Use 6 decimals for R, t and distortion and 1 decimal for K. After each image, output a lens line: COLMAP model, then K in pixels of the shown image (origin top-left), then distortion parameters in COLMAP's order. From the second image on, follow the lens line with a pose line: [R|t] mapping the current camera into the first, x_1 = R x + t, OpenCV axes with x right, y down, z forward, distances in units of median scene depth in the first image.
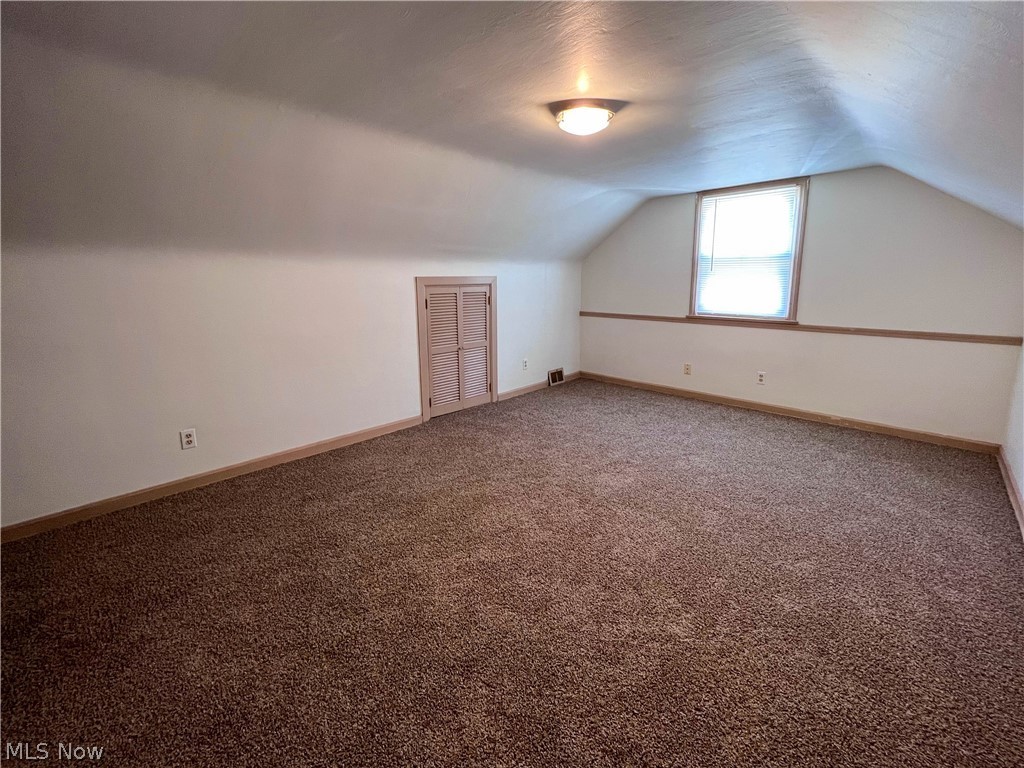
lens RADIAL K [[423.5, 0, 512.0], [0, 423.5, 384.0], [0, 0, 1]] dist [-0.000313, -0.000032]
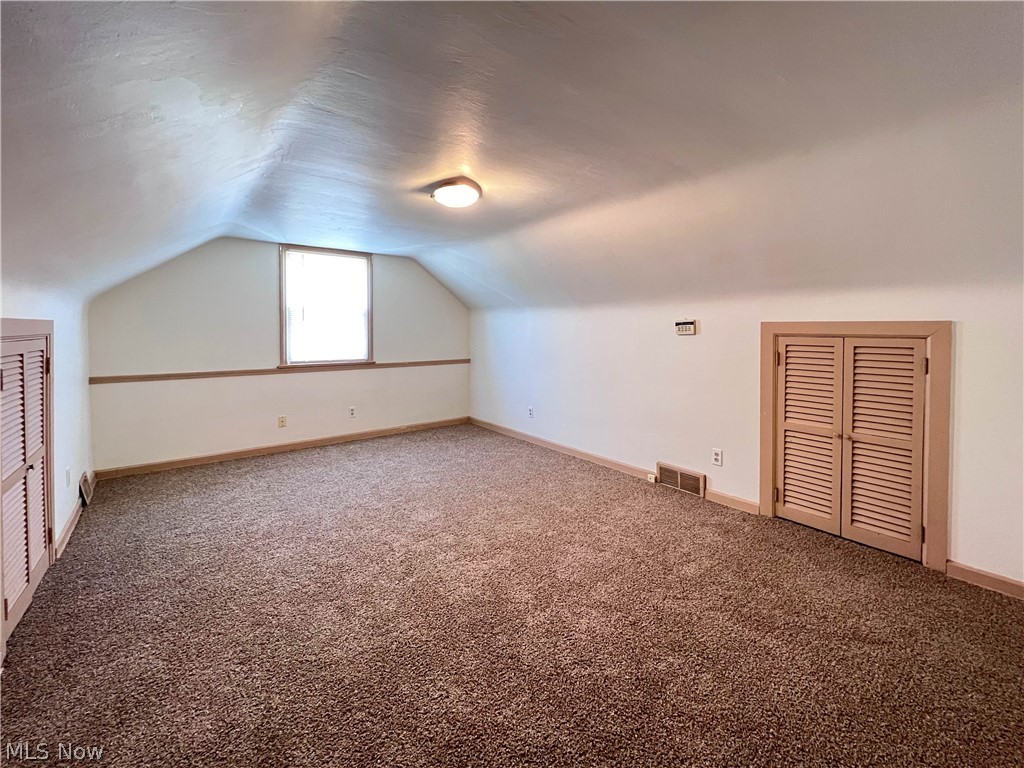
lens RADIAL K [[423.5, 0, 512.0], [0, 423.5, 384.0], [0, 0, 1]] dist [-0.000313, -0.000032]
pose [[0.127778, -0.121443, 0.984340, -0.523167], [0.237075, 0.967444, 0.088584, -0.092550], [-0.963052, 0.222043, 0.152409, 0.401598]]
